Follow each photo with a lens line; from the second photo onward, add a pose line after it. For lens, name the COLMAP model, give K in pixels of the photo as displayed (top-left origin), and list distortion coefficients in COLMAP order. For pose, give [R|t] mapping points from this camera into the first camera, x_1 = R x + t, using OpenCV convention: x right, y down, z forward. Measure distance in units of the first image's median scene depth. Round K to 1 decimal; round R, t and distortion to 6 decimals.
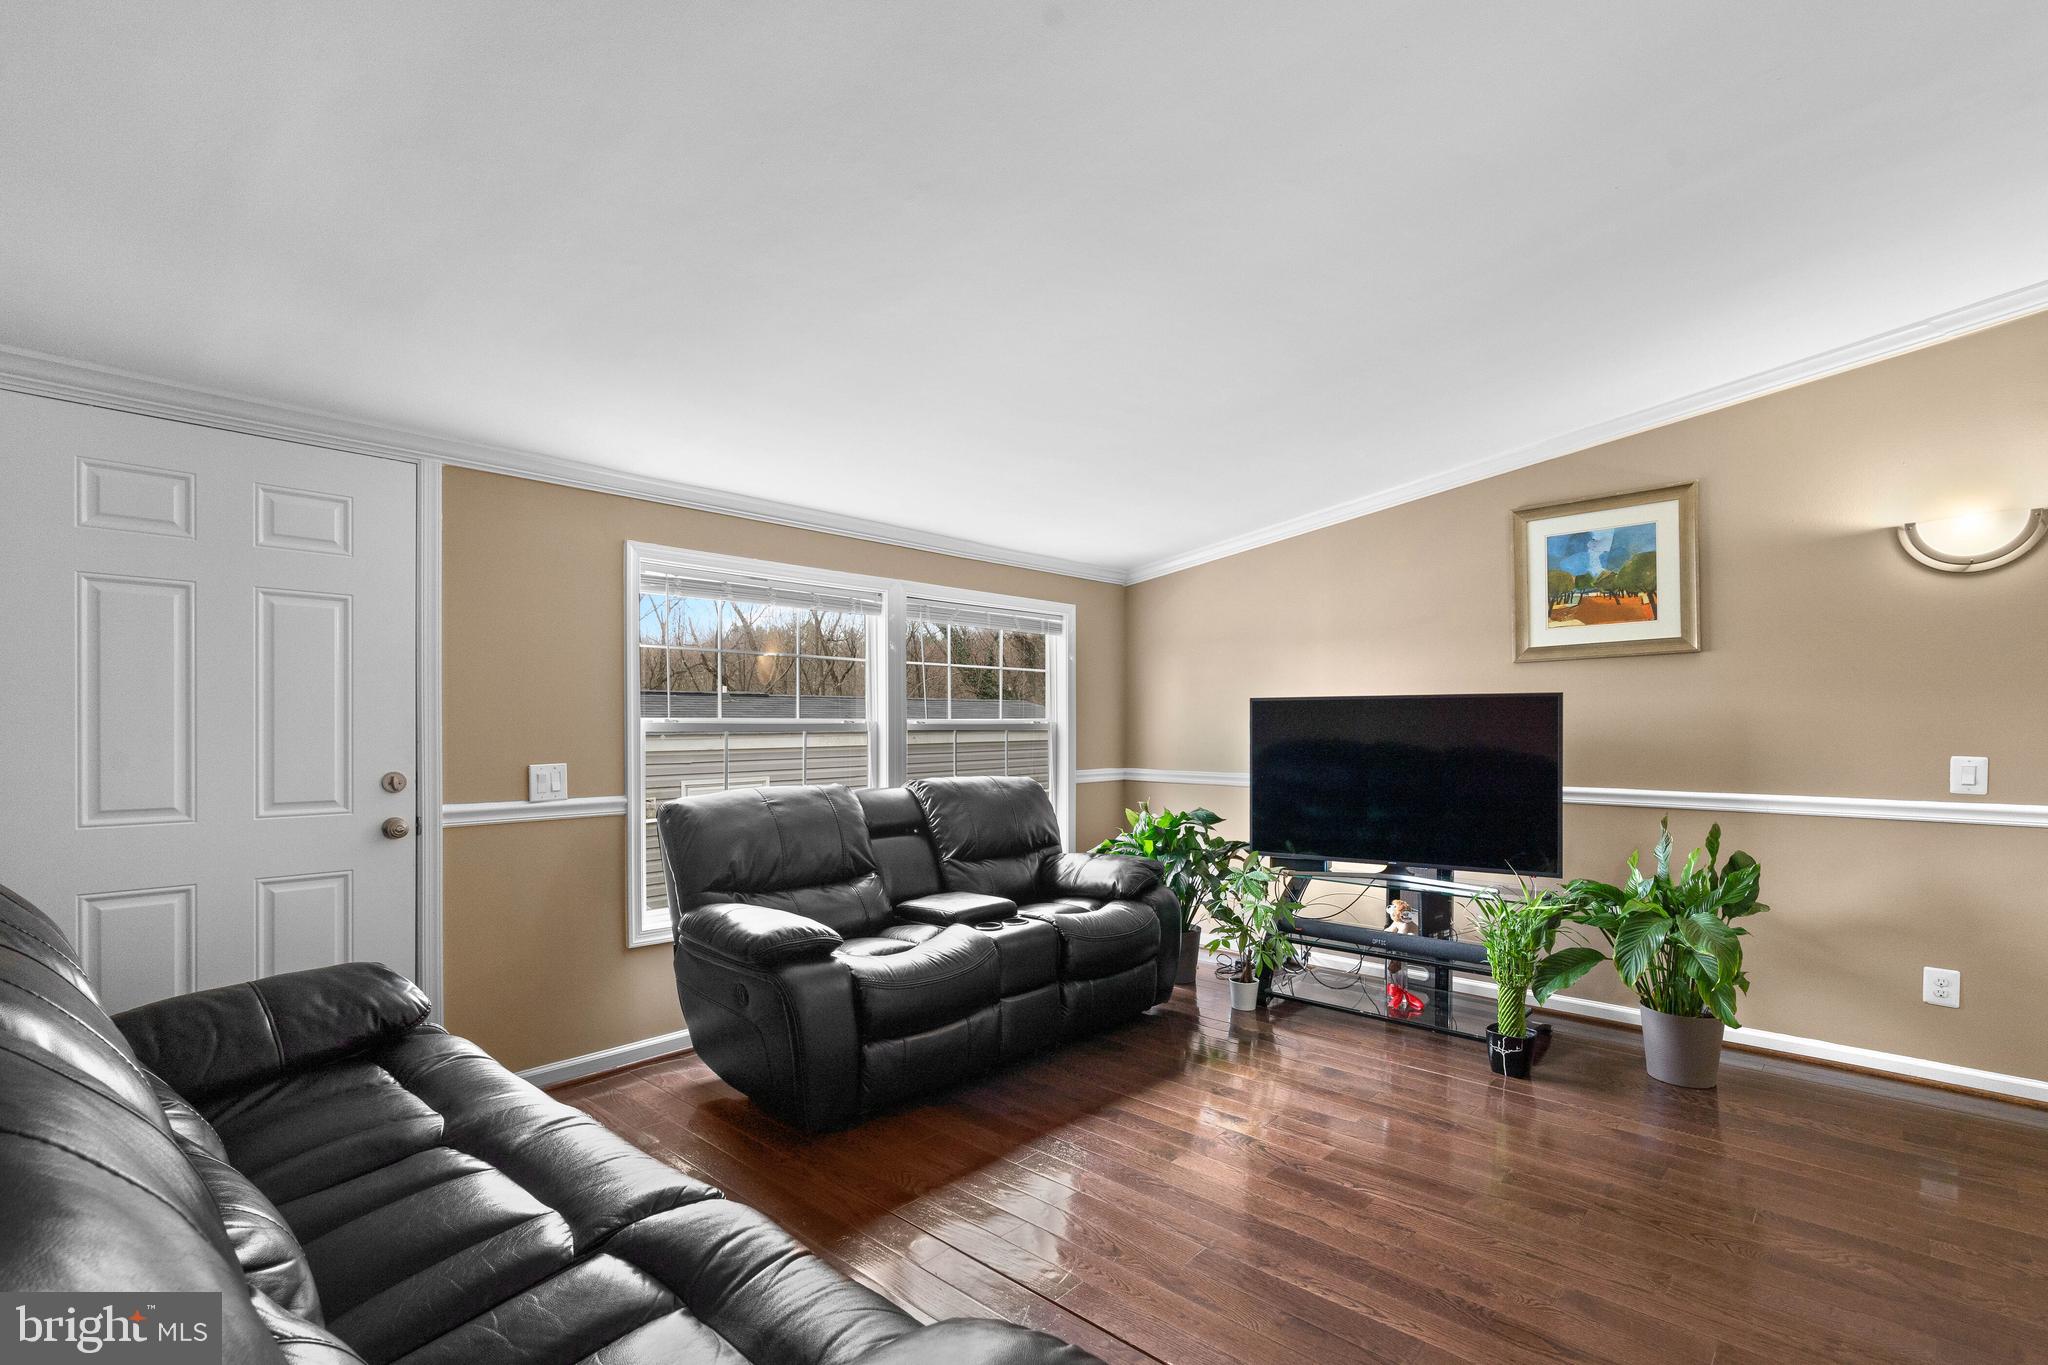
lens RADIAL K [[953.9, 0, 974.5], [0, 953.9, 714.7], [0, 0, 1]] dist [-0.006117, 0.001733]
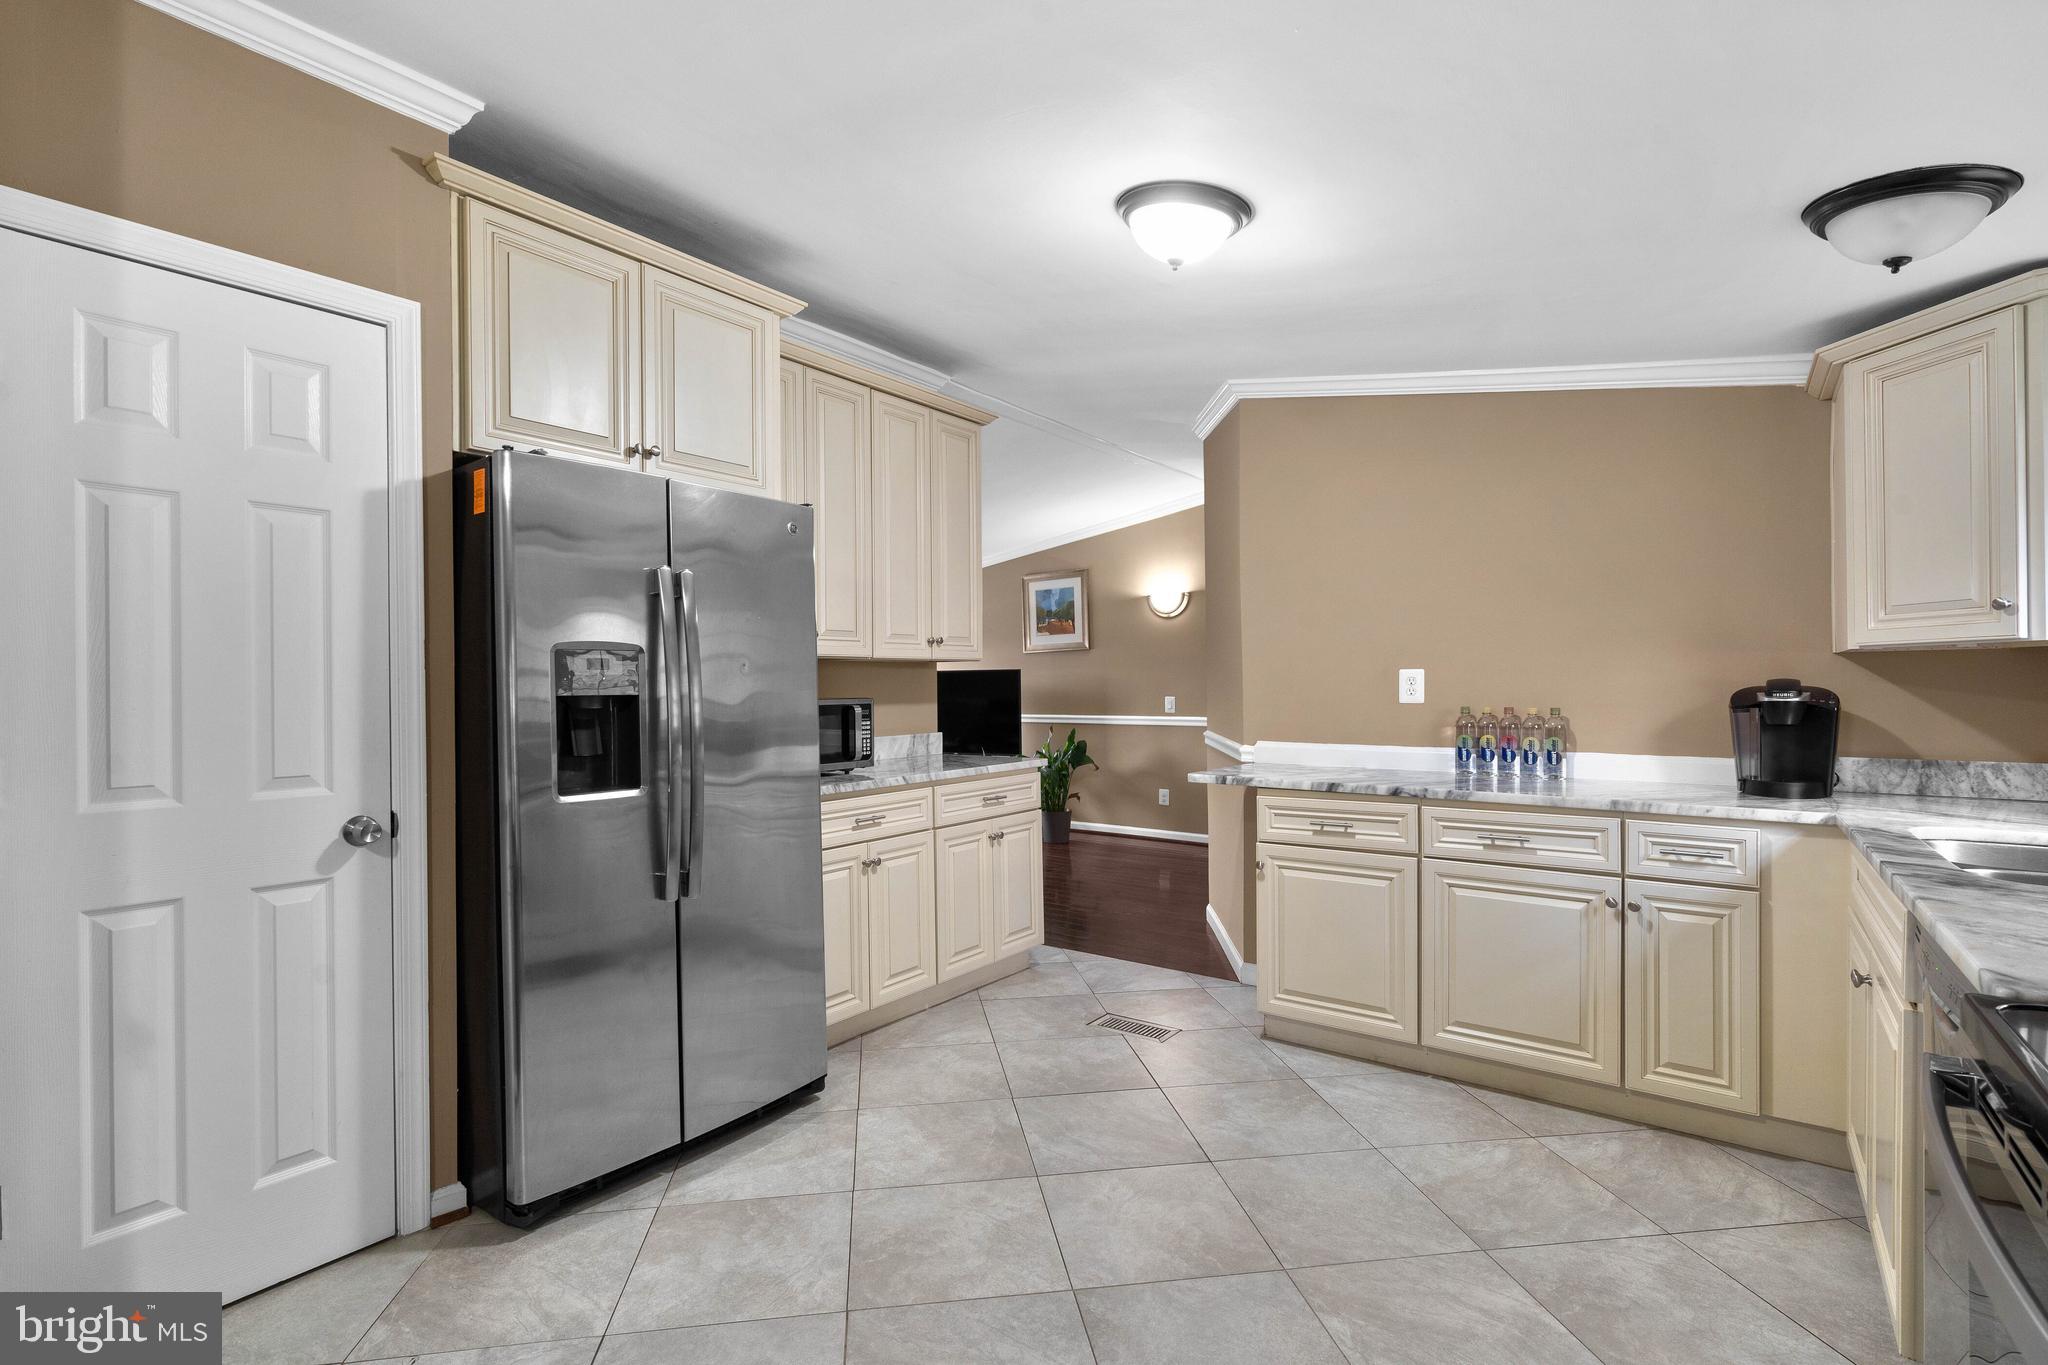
lens RADIAL K [[953.9, 0, 1017.6], [0, 953.9, 689.4], [0, 0, 1]] dist [-0.006117, 0.001733]
pose [[0.988930, -0.014208, 0.147704, 0.283490], [0.011510, 0.999751, 0.019108, -0.019129], [-0.147939, -0.017196, 0.988847, -1.053294]]
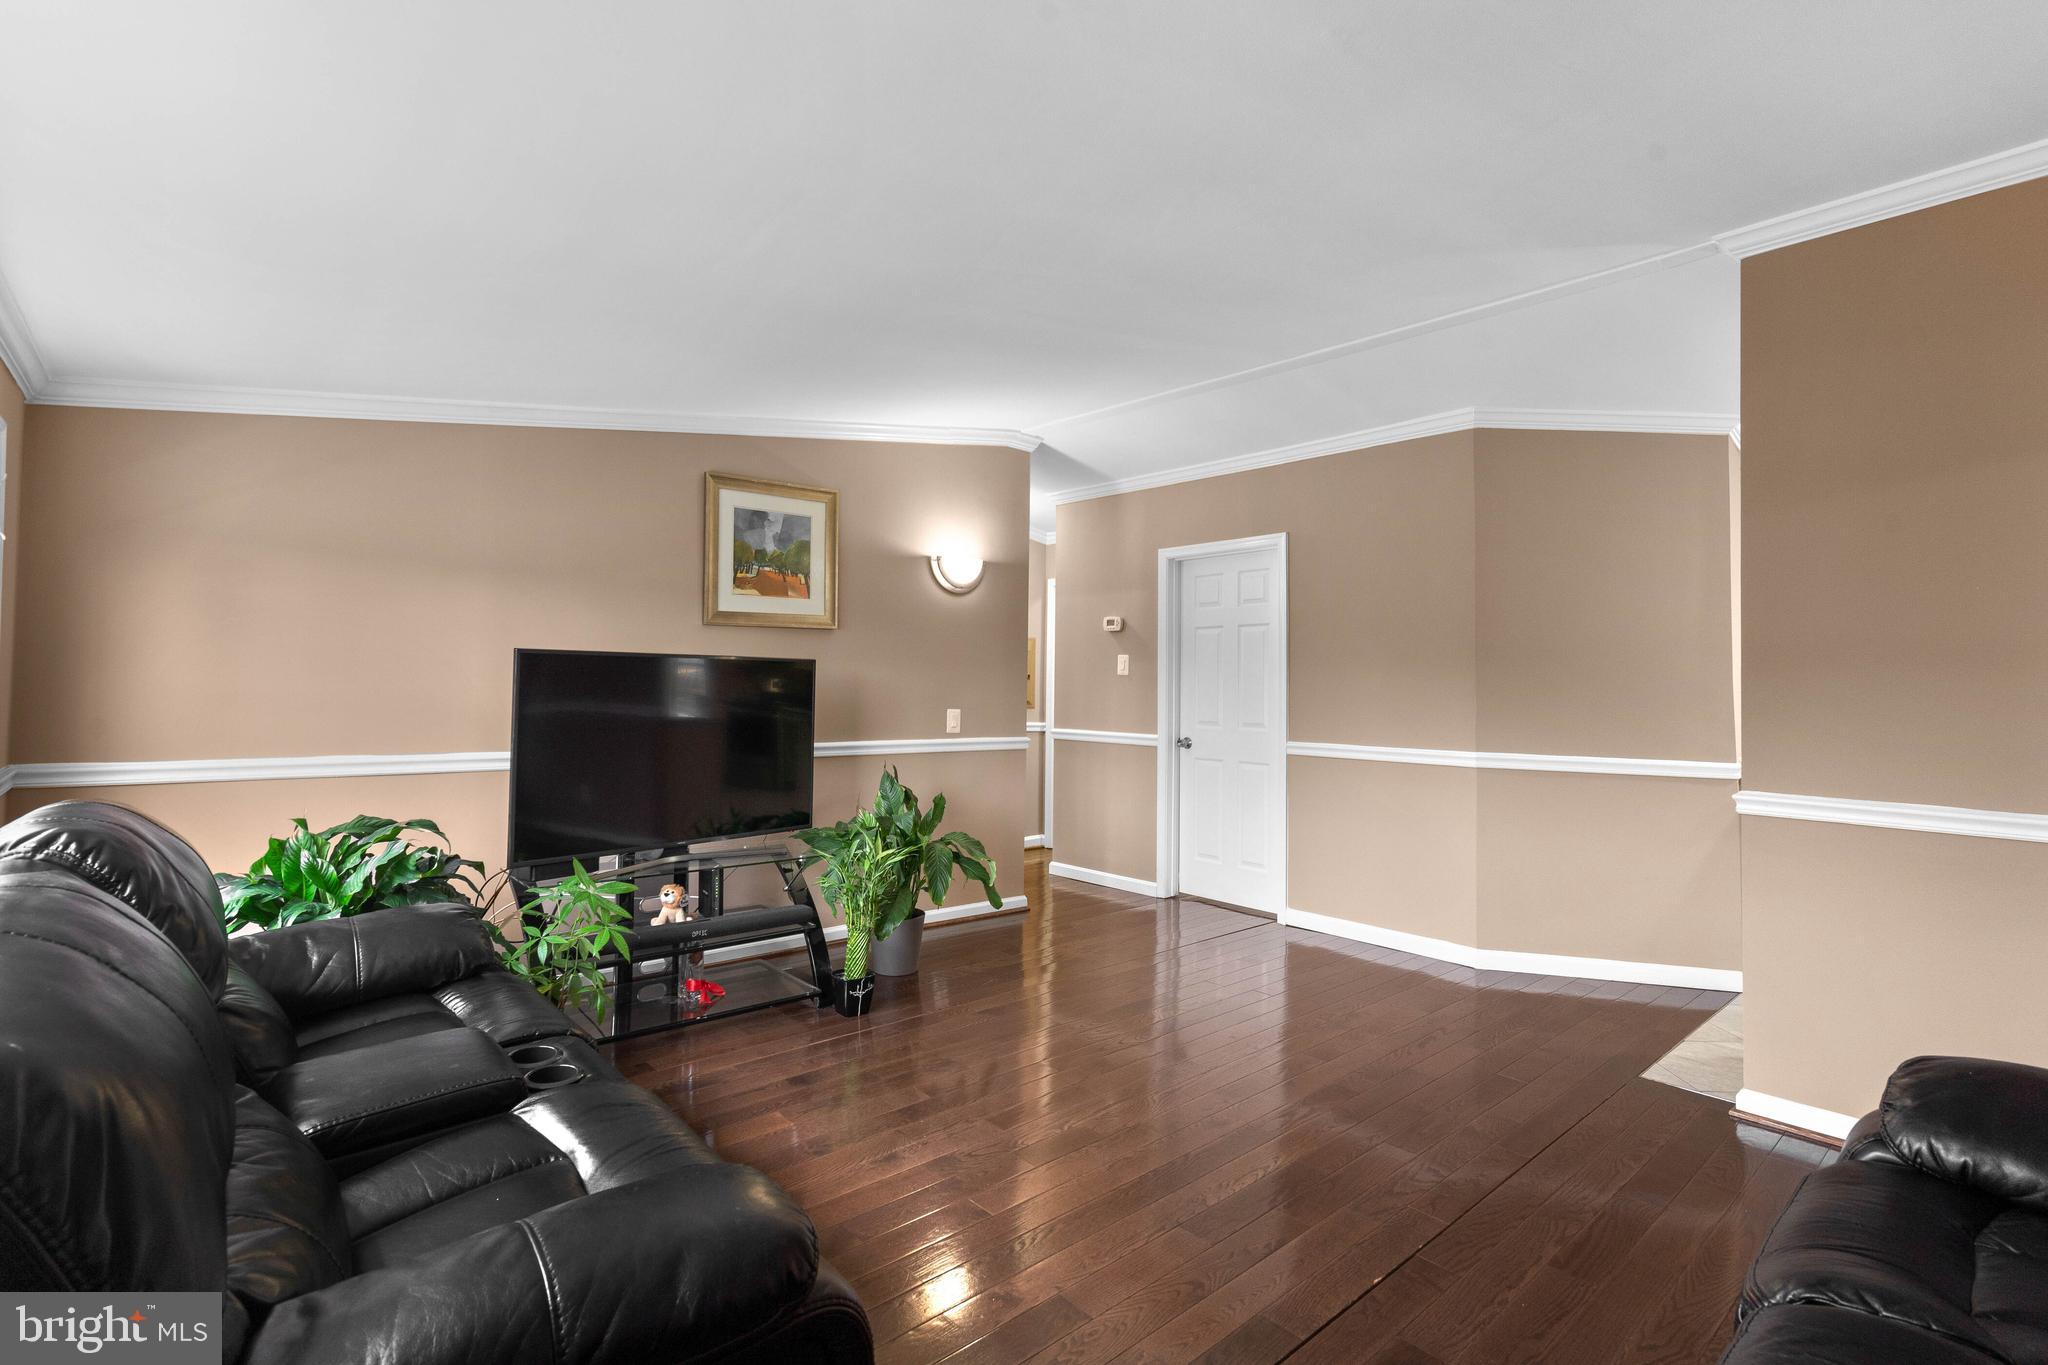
lens RADIAL K [[953.9, 0, 1028.3], [0, 953.9, 684.3], [0, 0, 1]] dist [-0.006117, 0.001733]
pose [[0.066374, 0.015553, 0.997674, -0.446293], [-0.012263, 0.999816, -0.014771, 0.020354], [-0.997719, -0.011254, 0.066553, 0.650804]]
